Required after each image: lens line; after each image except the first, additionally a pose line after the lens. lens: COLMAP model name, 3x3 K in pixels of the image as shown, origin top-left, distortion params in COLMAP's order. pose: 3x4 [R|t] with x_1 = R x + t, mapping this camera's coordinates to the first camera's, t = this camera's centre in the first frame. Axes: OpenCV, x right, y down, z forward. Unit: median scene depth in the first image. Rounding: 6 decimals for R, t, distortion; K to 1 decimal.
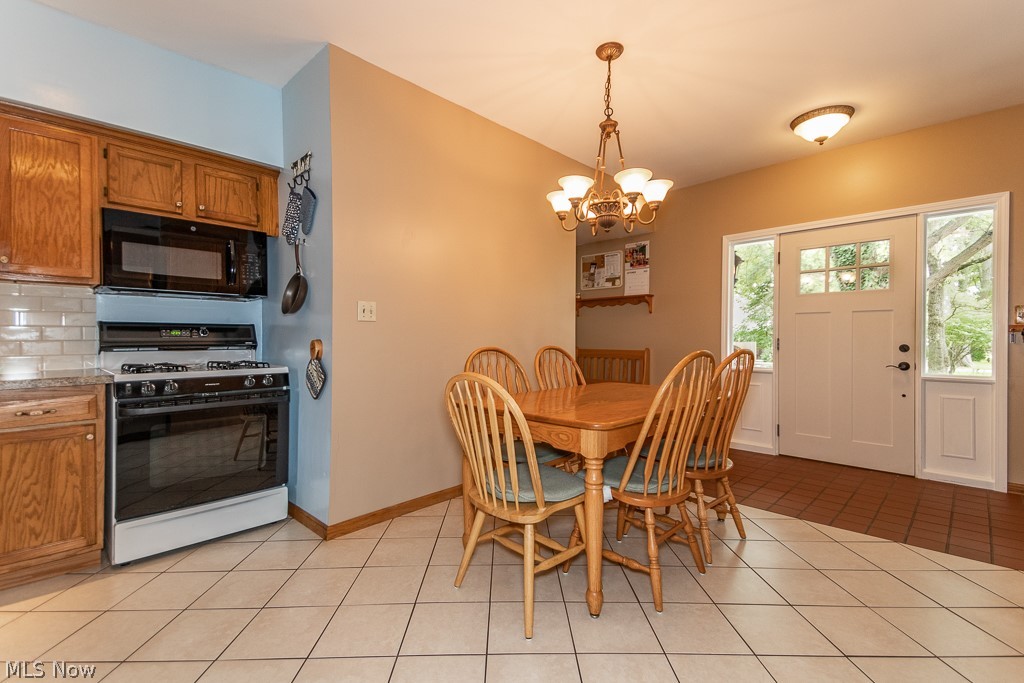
lens RADIAL K [[455.9, 0, 544.8], [0, 455.9, 328.9], [0, 0, 1]] dist [0.070579, -0.036365]
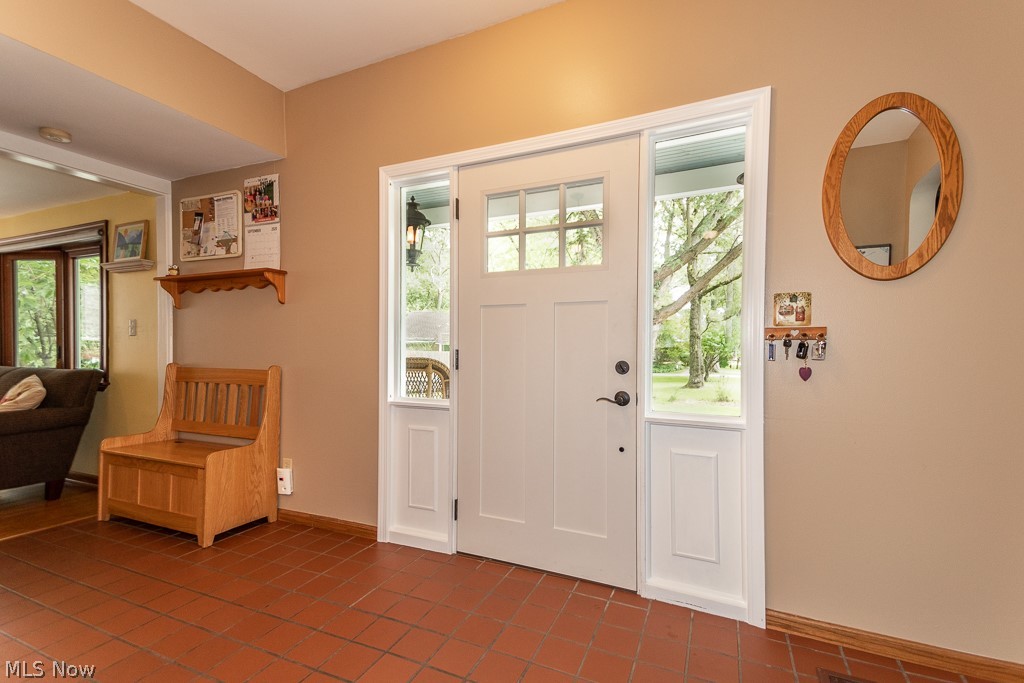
lens RADIAL K [[455.9, 0, 544.8], [0, 455.9, 328.9], [0, 0, 1]] dist [0.070579, -0.036365]
pose [[0.931415, 0.020661, 0.363373, 0.321266], [-0.013159, 0.999646, -0.023109, 0.005565], [-0.363722, 0.016743, 0.931357, 0.347196]]
